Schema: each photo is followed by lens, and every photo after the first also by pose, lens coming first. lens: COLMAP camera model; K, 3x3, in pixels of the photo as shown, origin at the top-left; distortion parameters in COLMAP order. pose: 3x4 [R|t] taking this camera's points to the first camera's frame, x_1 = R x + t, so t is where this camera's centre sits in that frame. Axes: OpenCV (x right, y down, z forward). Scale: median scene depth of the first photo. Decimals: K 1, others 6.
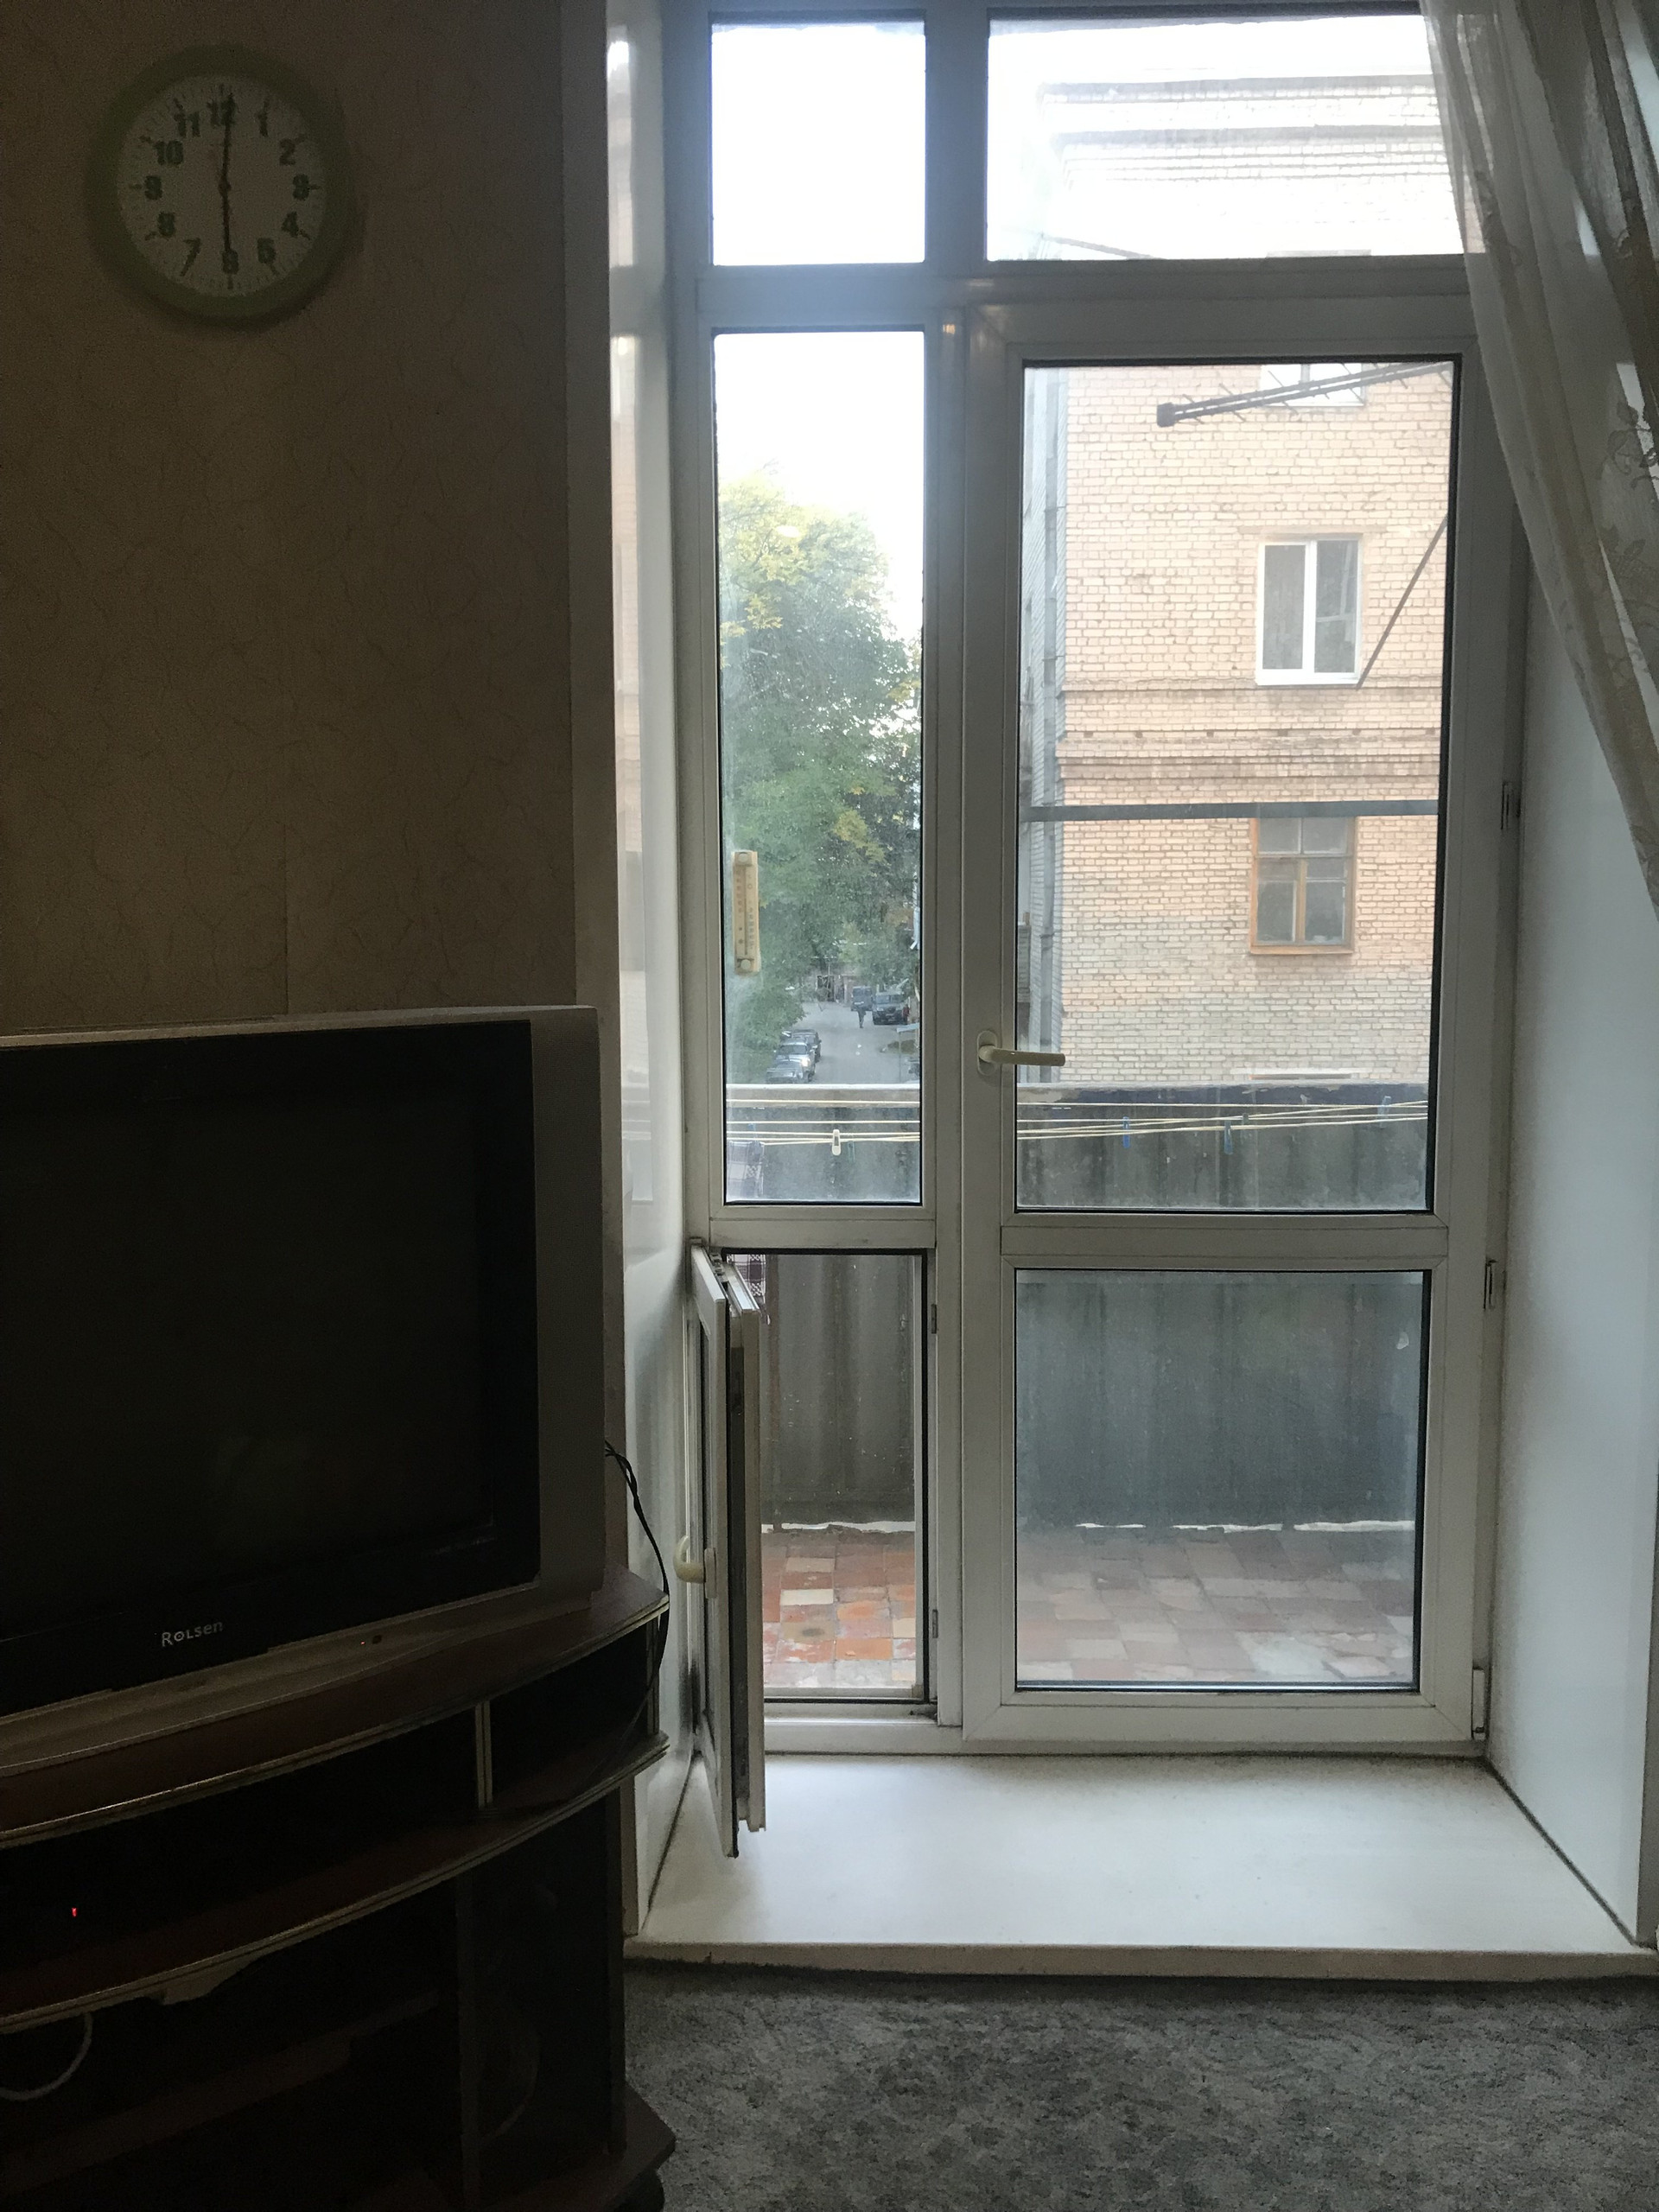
lens RADIAL K [[1798.6, 0, 829.8], [0, 1798.6, 1101.4], [0, 0, 1]] dist [-0.004134, -0.005639]
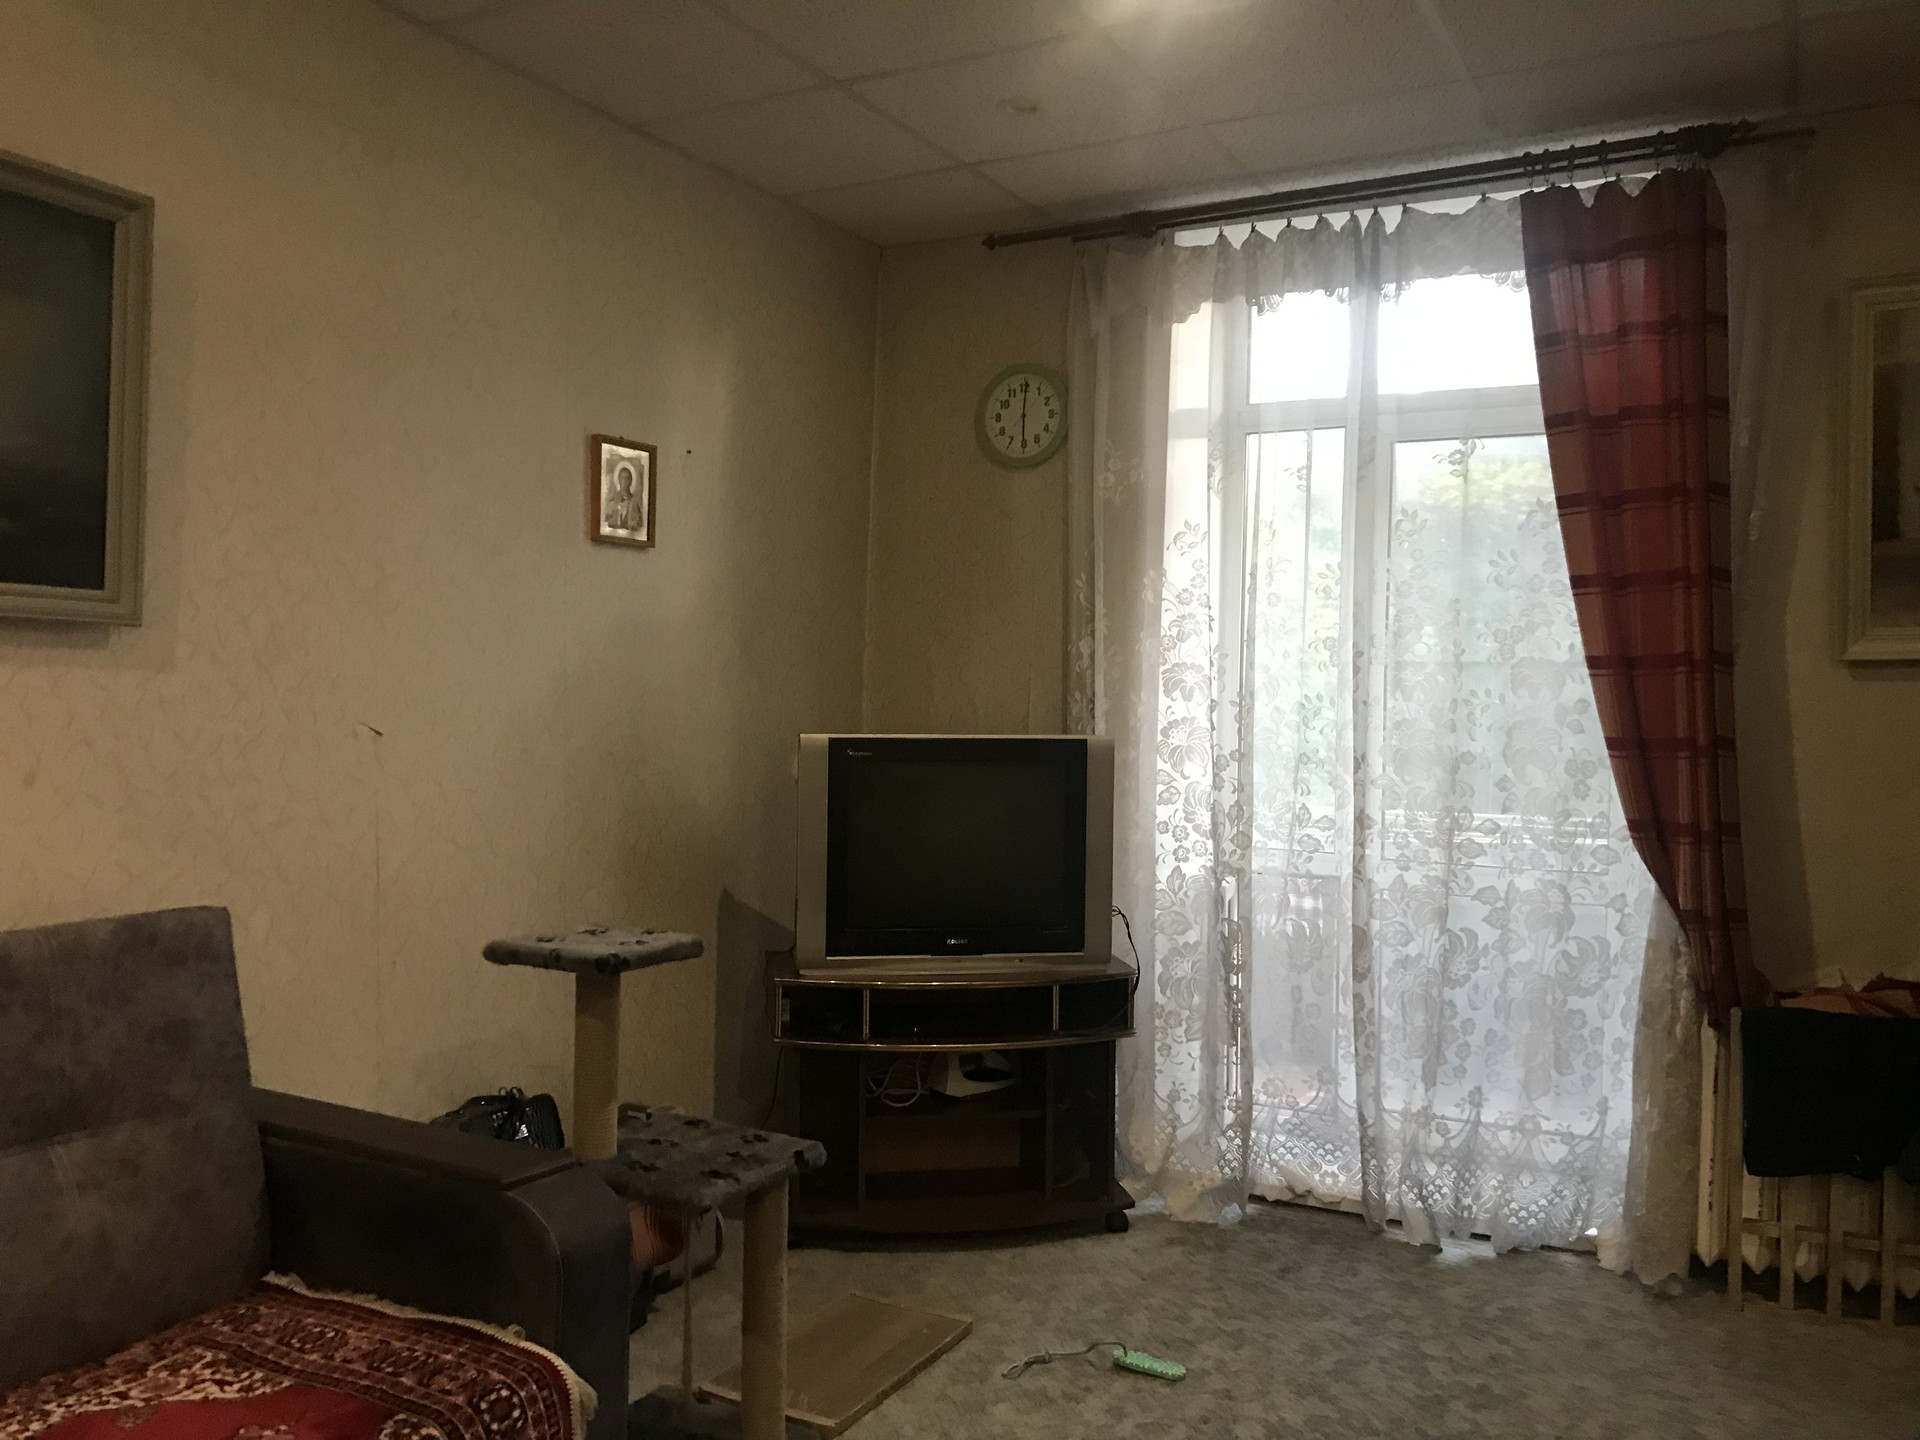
lens RADIAL K [[1561.2, 0, 959.2], [0, 1561.2, 718.0], [0, 0, 1]] dist [-0.004134, -0.005639]
pose [[0.900173, 0.030011, -0.434497, 0.565000], [-0.072366, 0.994062, -0.081264, 0.110384], [0.429478, 0.104594, 0.897000, -1.002559]]
